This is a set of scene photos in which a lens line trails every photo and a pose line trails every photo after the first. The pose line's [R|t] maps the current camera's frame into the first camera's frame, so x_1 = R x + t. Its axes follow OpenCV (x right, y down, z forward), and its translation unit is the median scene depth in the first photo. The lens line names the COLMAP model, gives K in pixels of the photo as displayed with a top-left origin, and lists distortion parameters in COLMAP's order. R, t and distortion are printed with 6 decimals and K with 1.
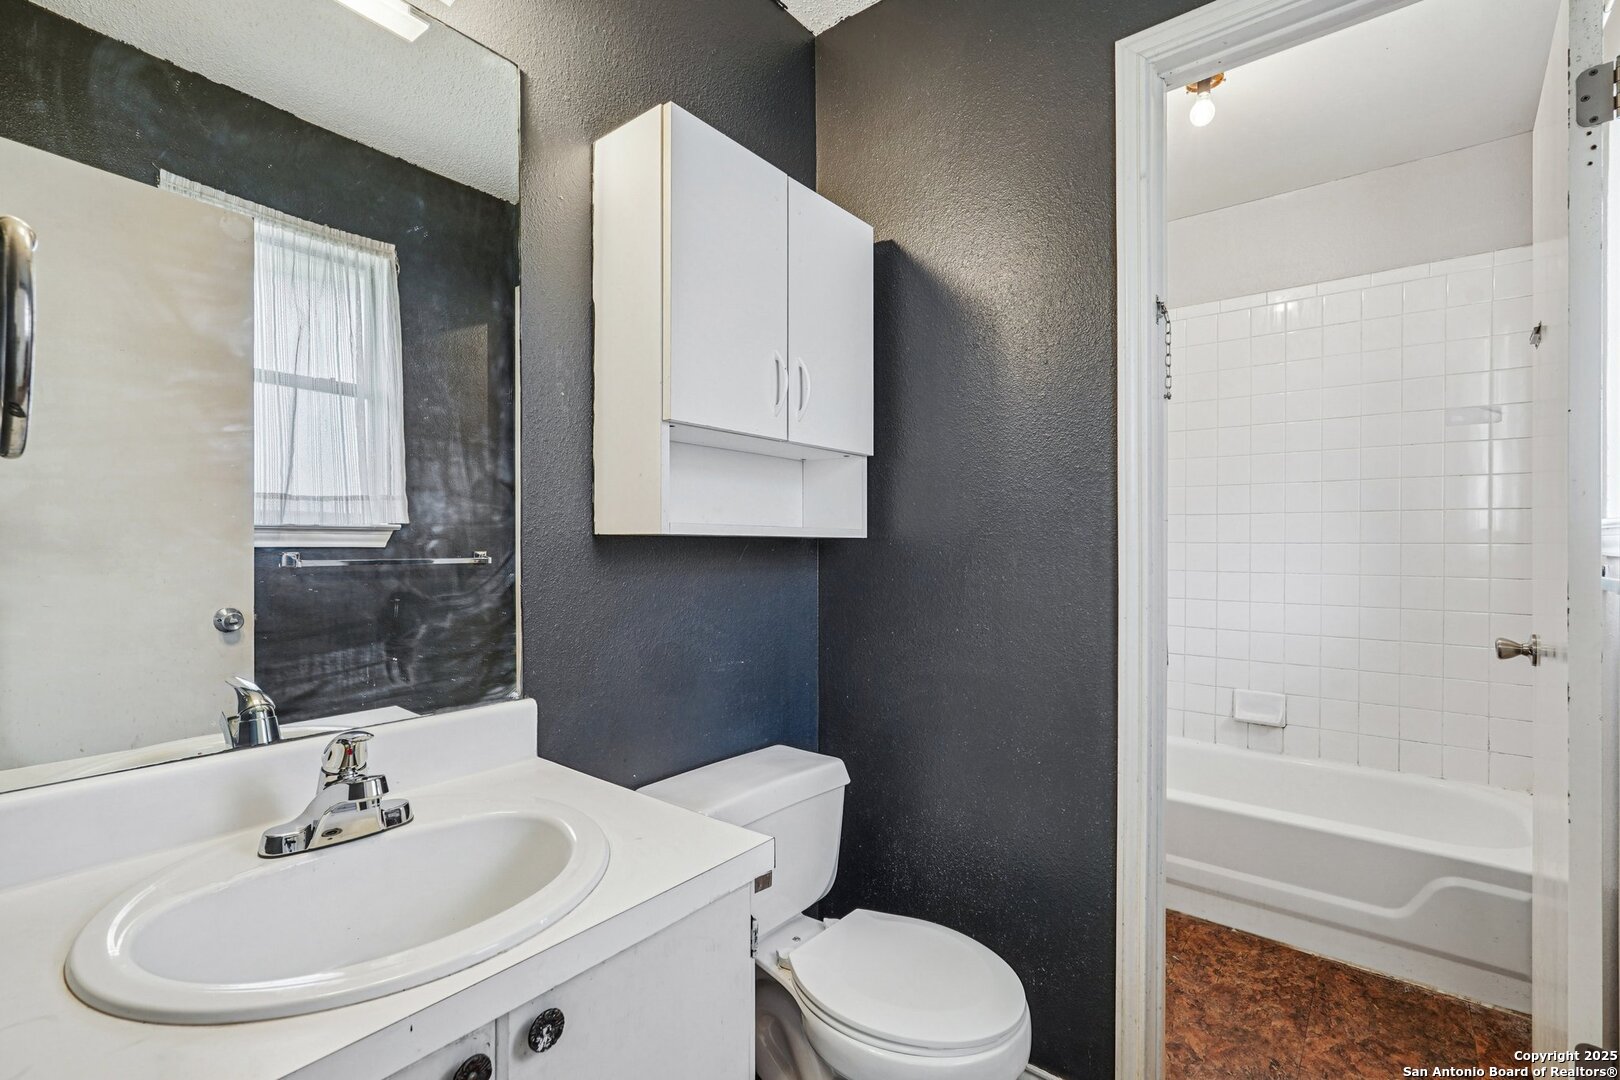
lens RADIAL K [[721.3, 0, 809.7], [0, 721.3, 540.8], [0, 0, 1]] dist [-0.012306, 0.005386]
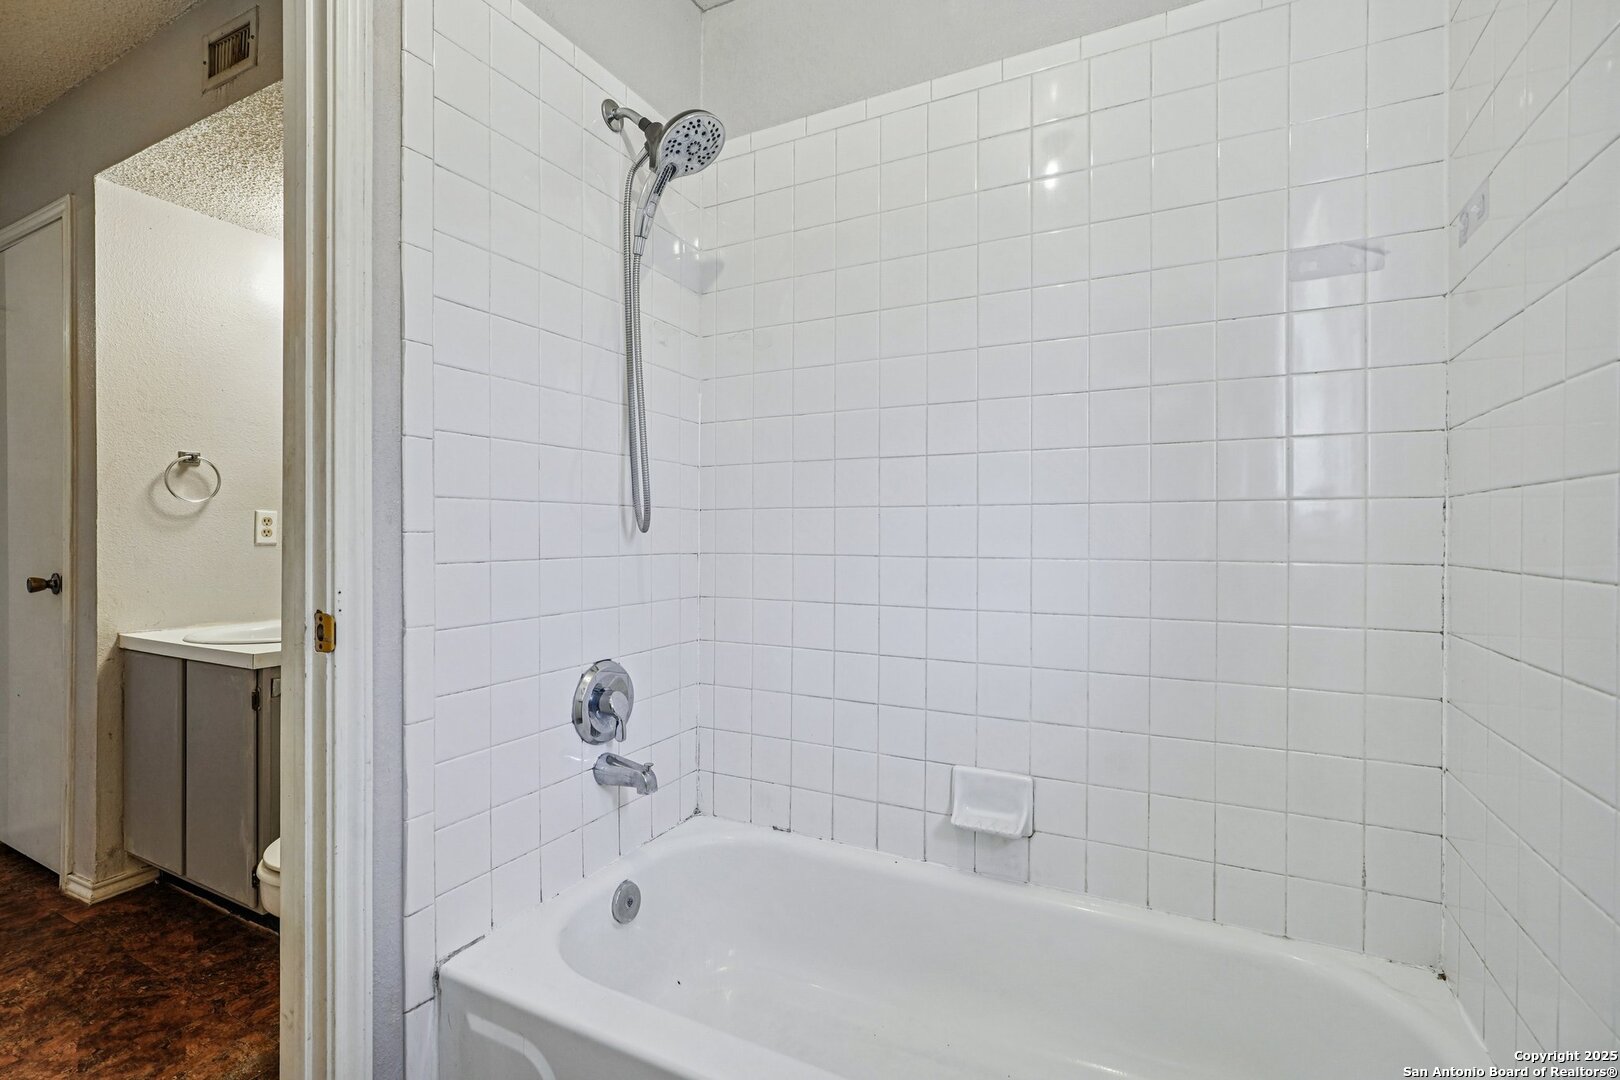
lens RADIAL K [[721.3, 0, 810.5], [0, 721.3, 537.5], [0, 0, 1]] dist [-0.012306, 0.005386]
pose [[0.982558, -0.000177, 0.185957, 0.390661], [0.000643, 0.999997, -0.002449, 0.030004], [-0.185956, 0.002526, 0.982555, 0.485123]]
